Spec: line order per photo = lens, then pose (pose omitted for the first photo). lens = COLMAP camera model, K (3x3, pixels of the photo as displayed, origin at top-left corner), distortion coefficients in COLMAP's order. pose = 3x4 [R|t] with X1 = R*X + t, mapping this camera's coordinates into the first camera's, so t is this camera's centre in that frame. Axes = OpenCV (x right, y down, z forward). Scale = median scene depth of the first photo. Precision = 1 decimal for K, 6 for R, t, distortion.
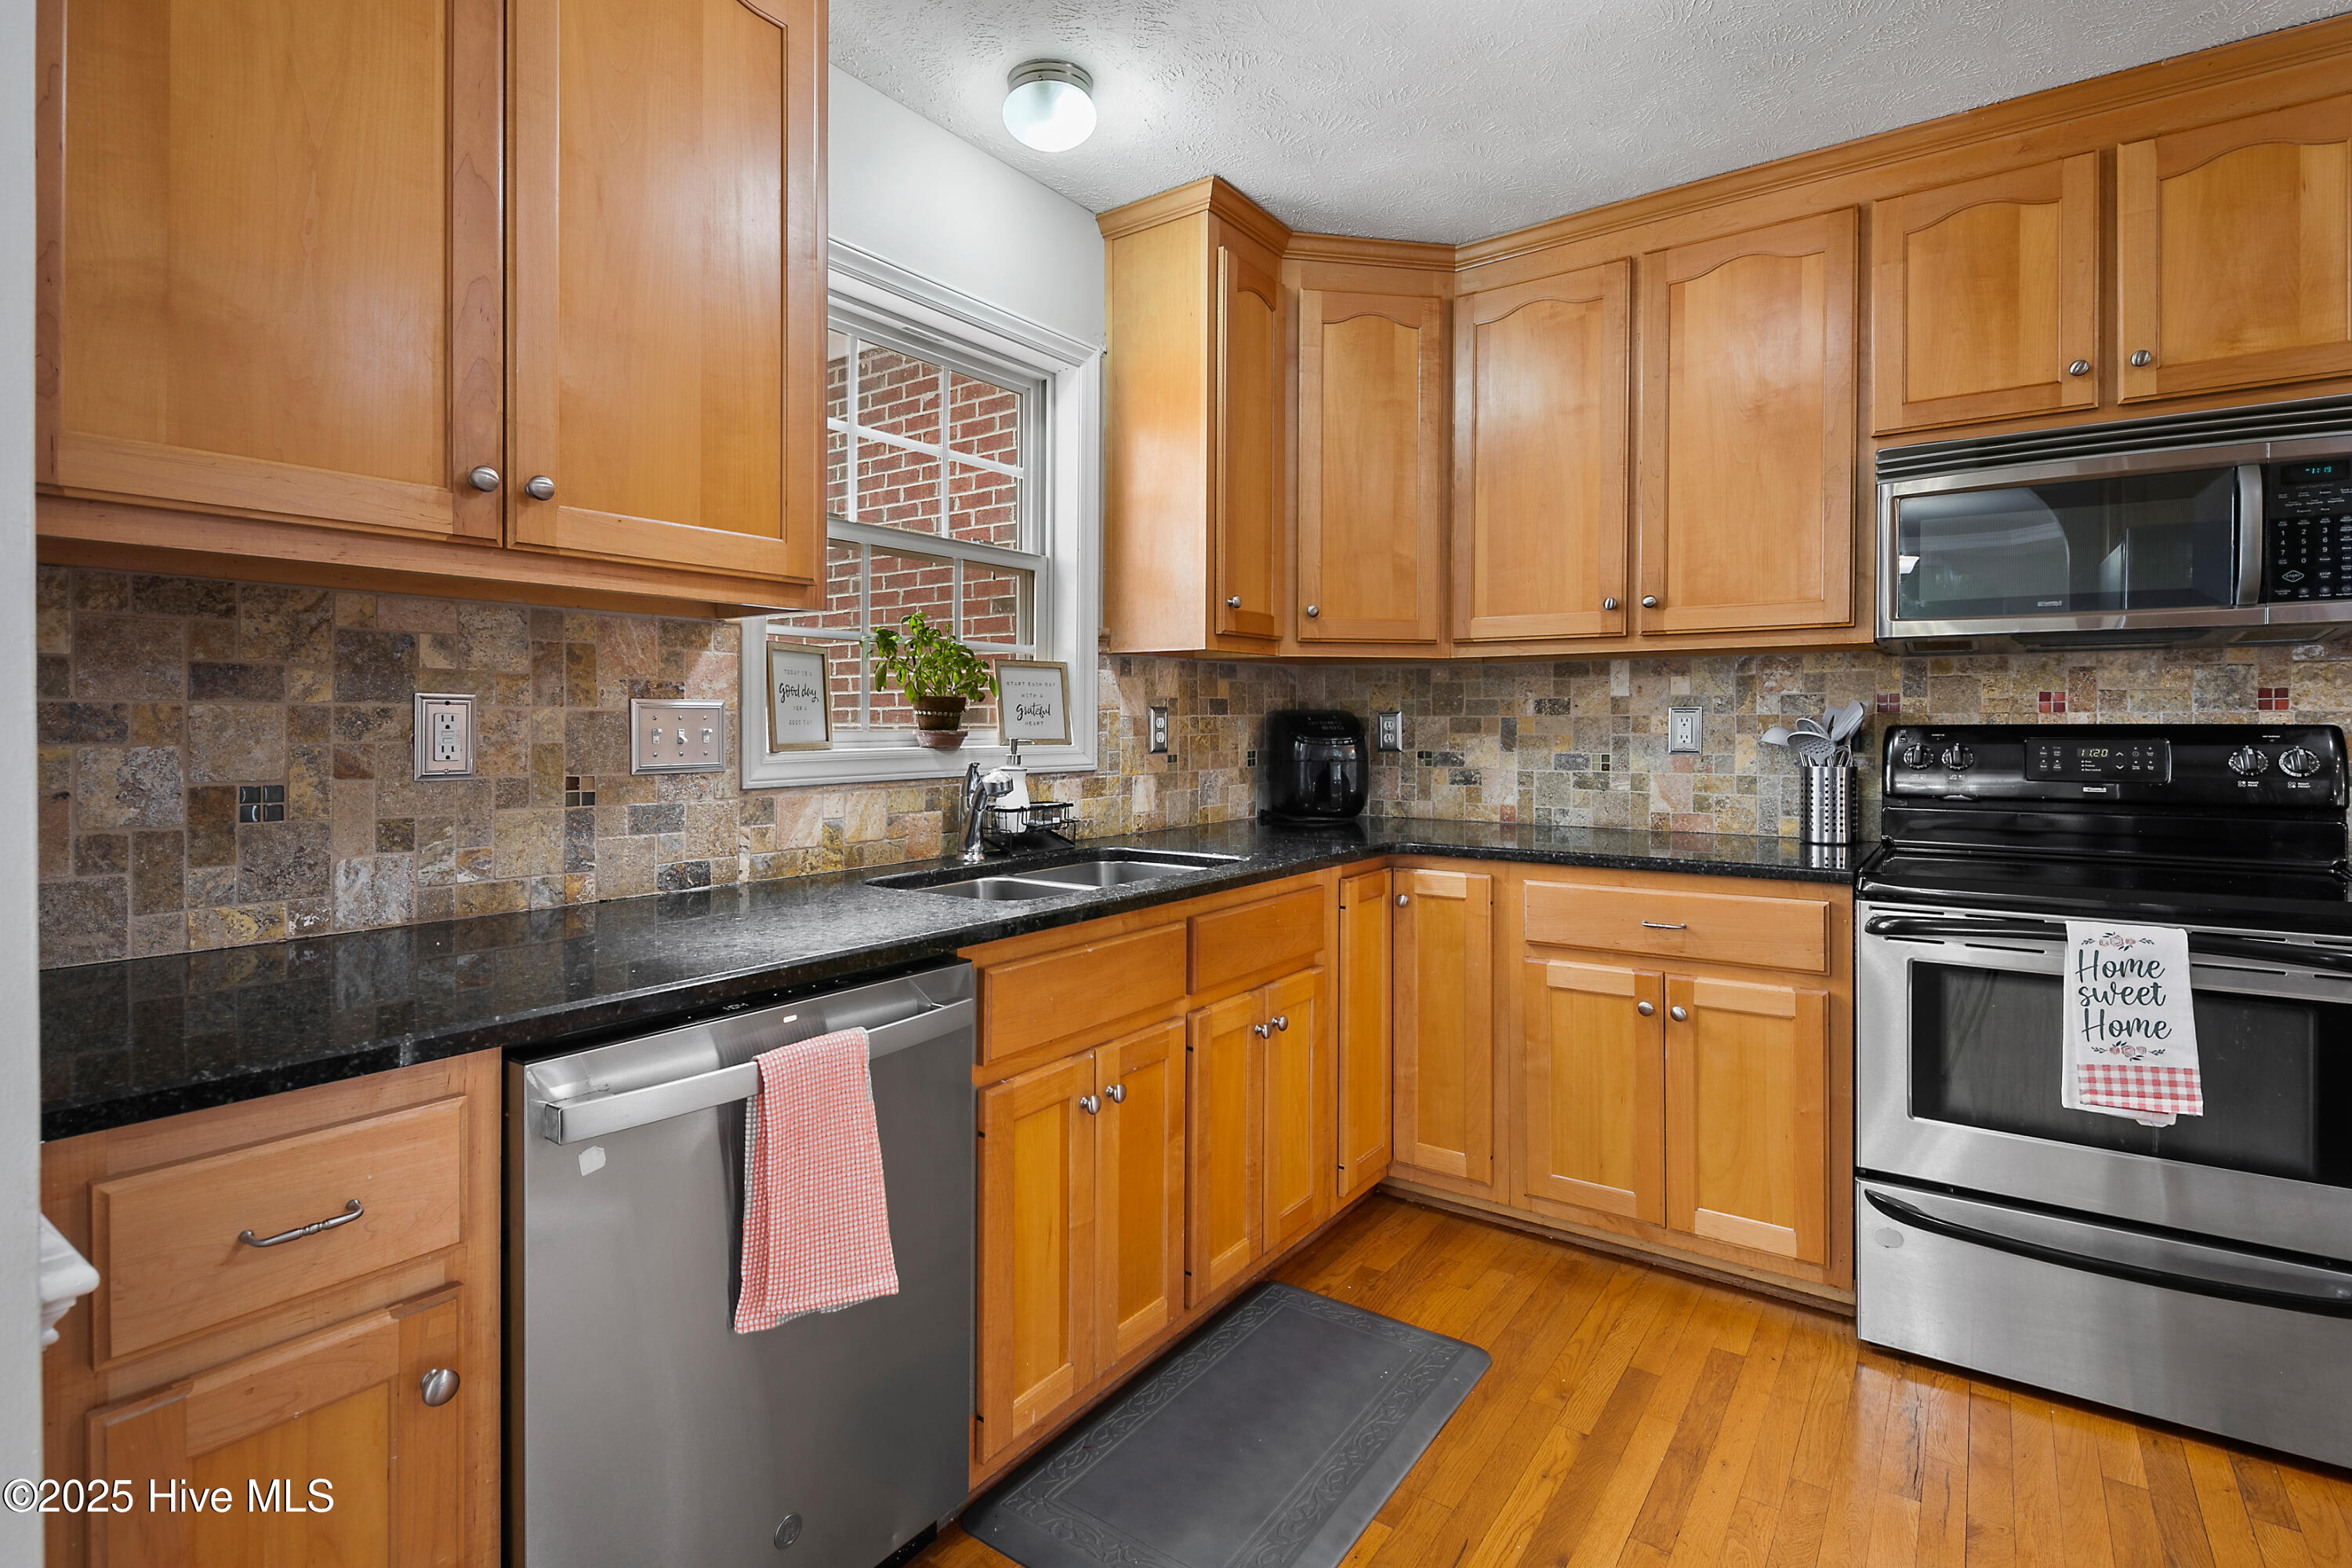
lens RADIAL K [[1145.3, 0, 1165.4], [0, 1145.3, 735.4], [0, 0, 1]] dist [0.000698, -0.001841]
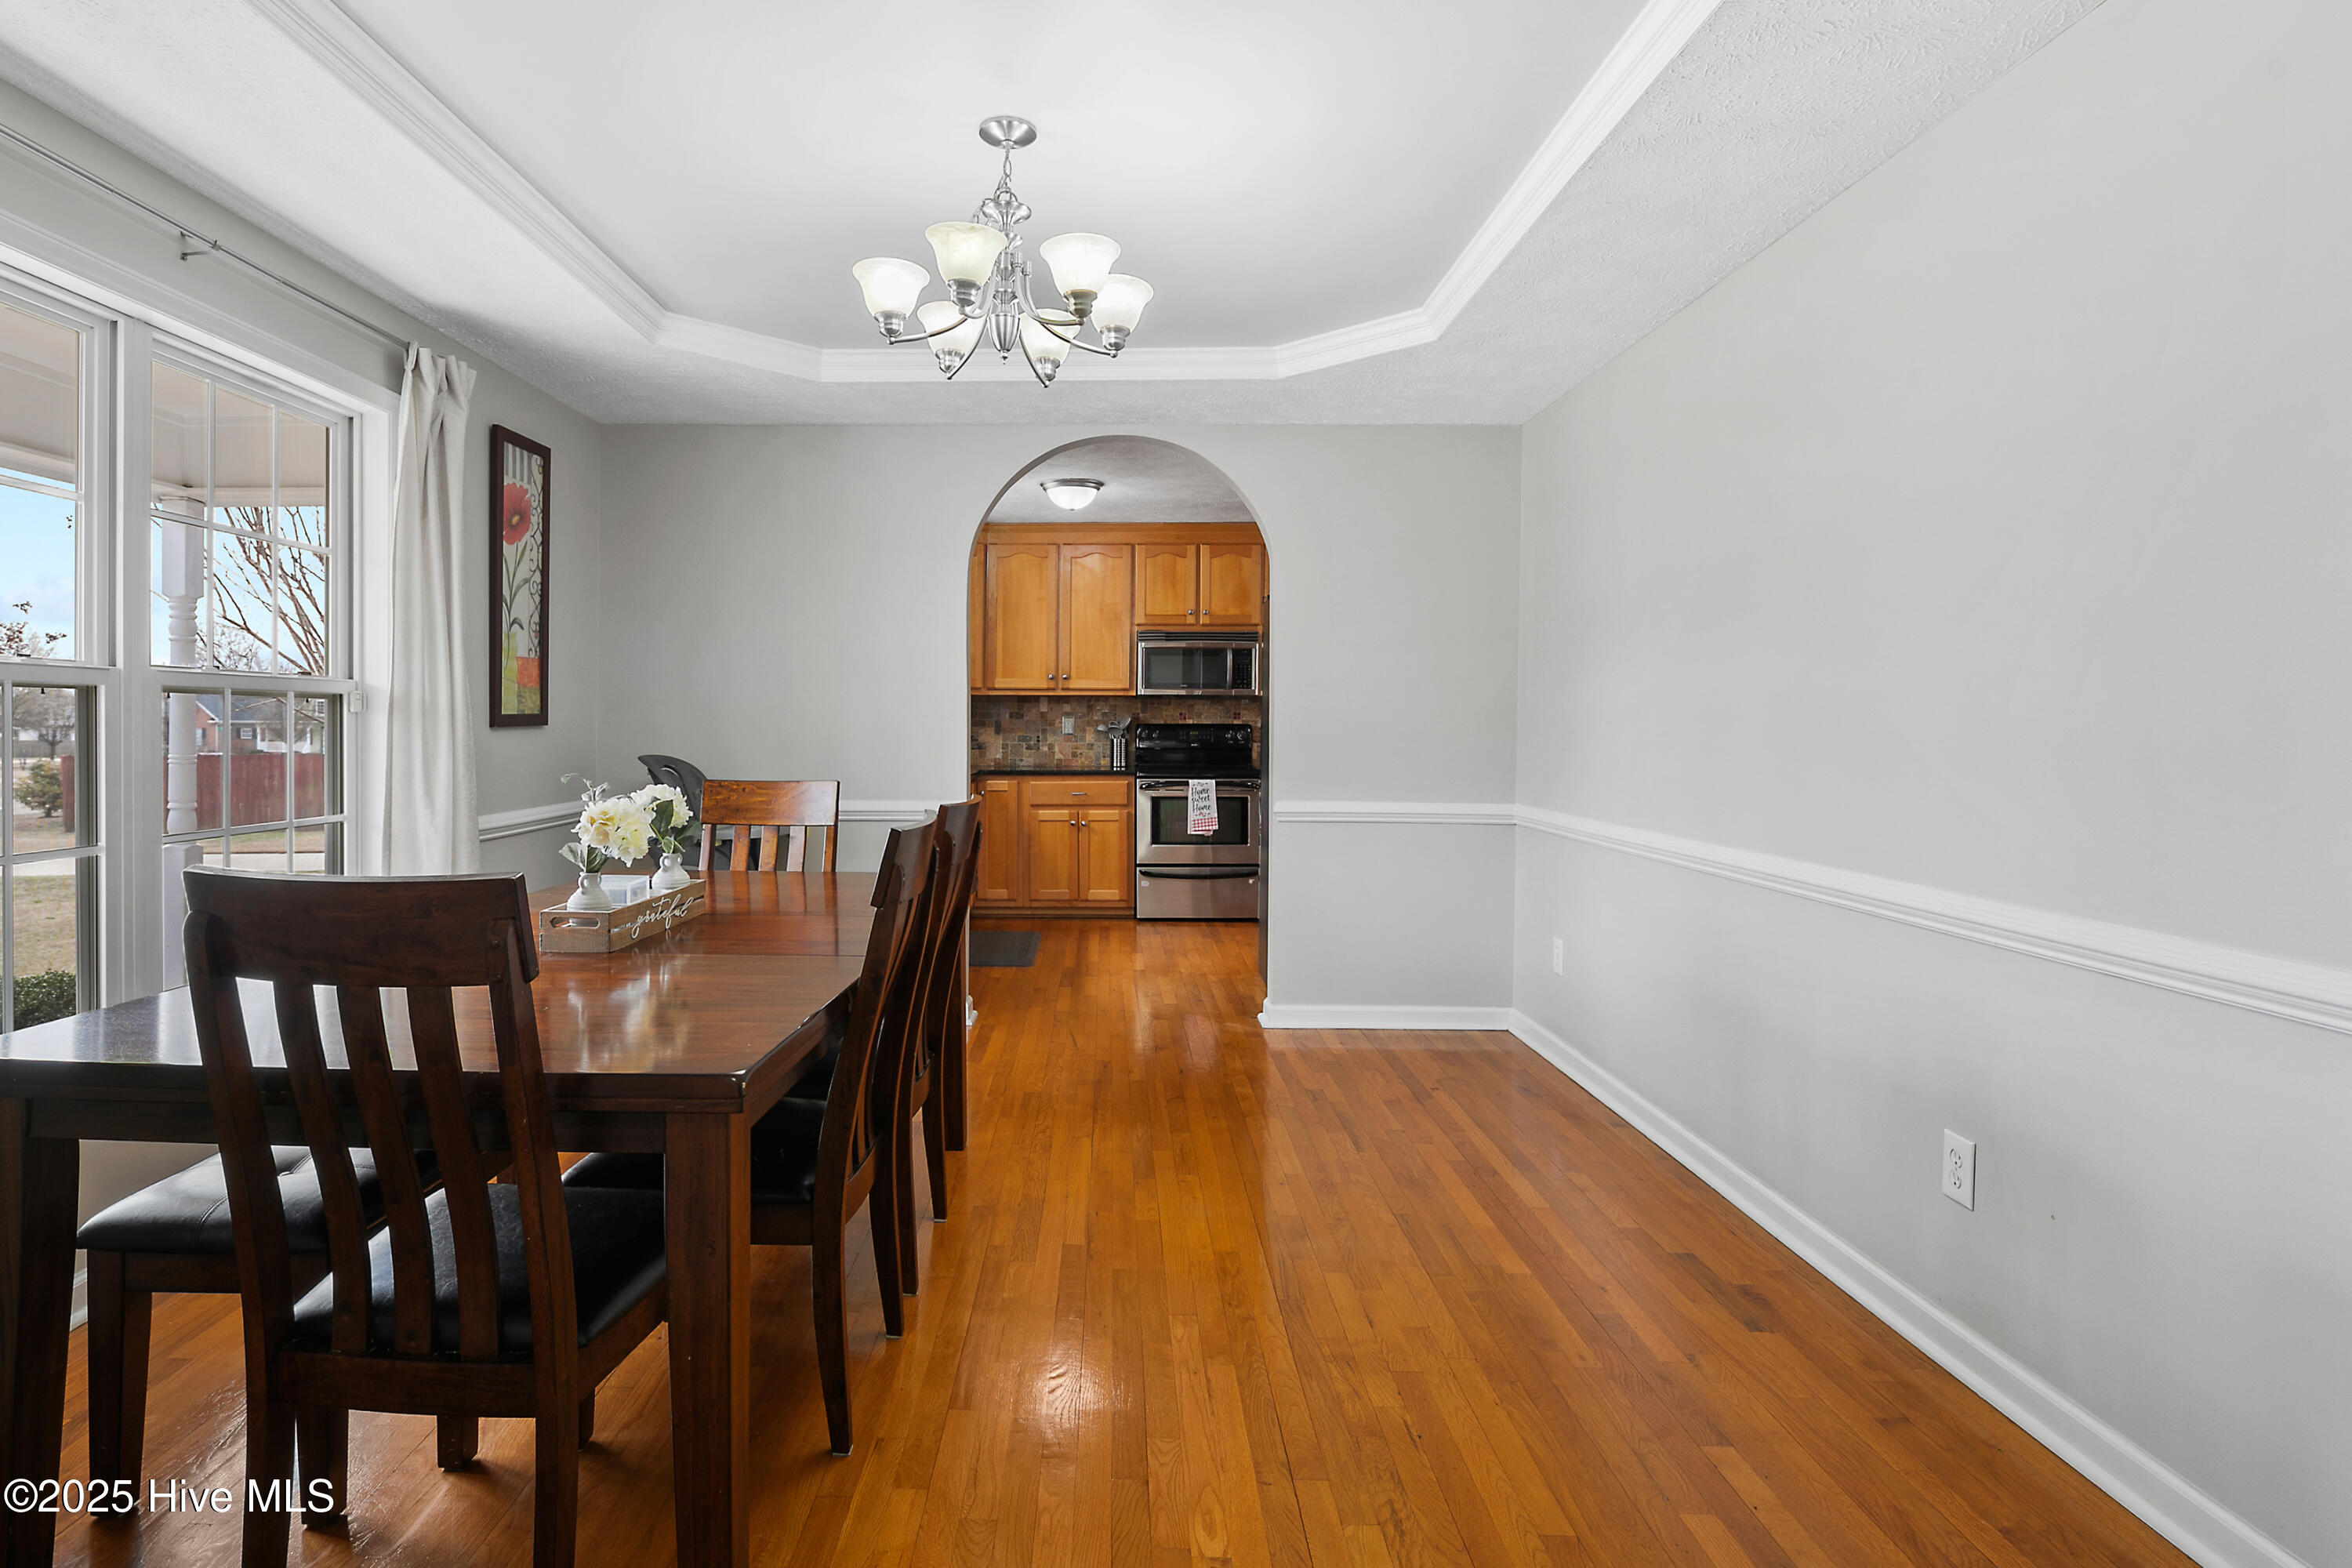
lens RADIAL K [[1145.3, 0, 1165.4], [0, 1145.3, 735.4], [0, 0, 1]] dist [0.000698, -0.001841]
pose [[0.785249, -0.002577, 0.619174, -1.085420], [0.001444, 0.999996, 0.002331, 0.013024], [-0.619178, -0.000937, 0.785250, -1.286702]]
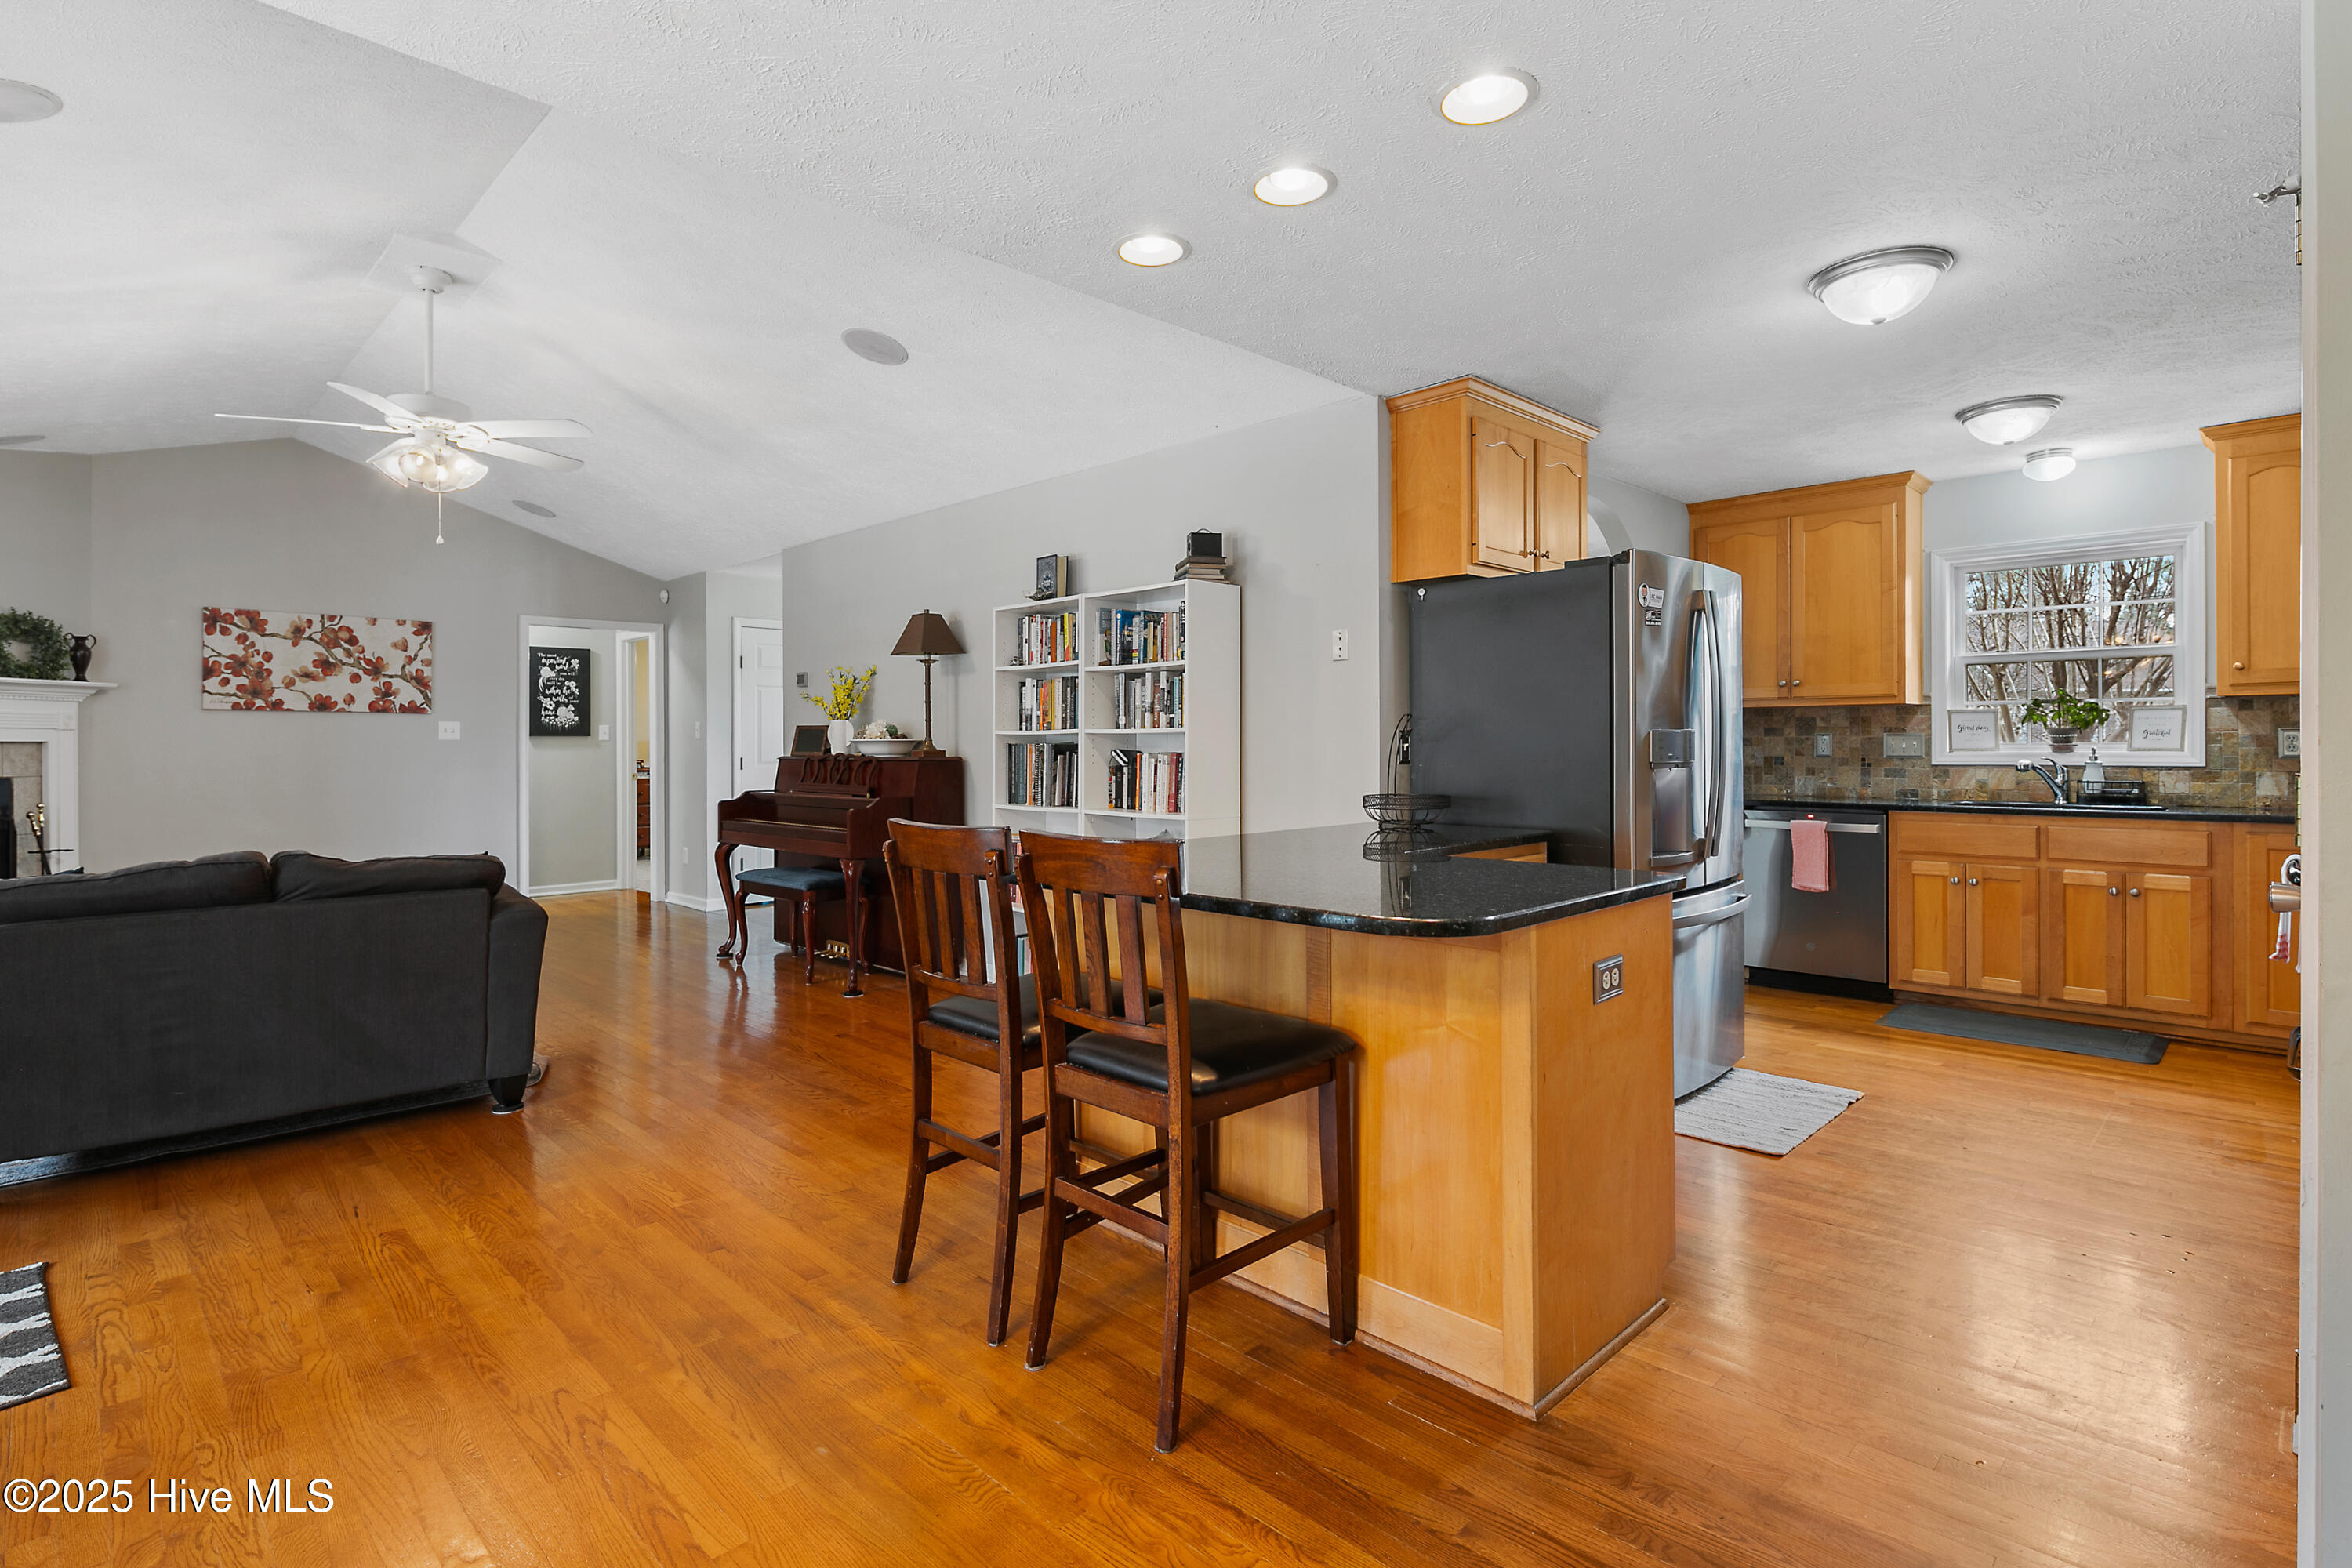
lens RADIAL K [[1145.3, 0, 1165.4], [0, 1145.3, 735.4], [0, 0, 1]] dist [0.000698, -0.001841]
pose [[-0.170372, -0.005230, -0.985366, 2.008647], [-0.003280, 0.999983, -0.004740, -0.003451], [0.985374, 0.002424, -0.170386, -0.262691]]
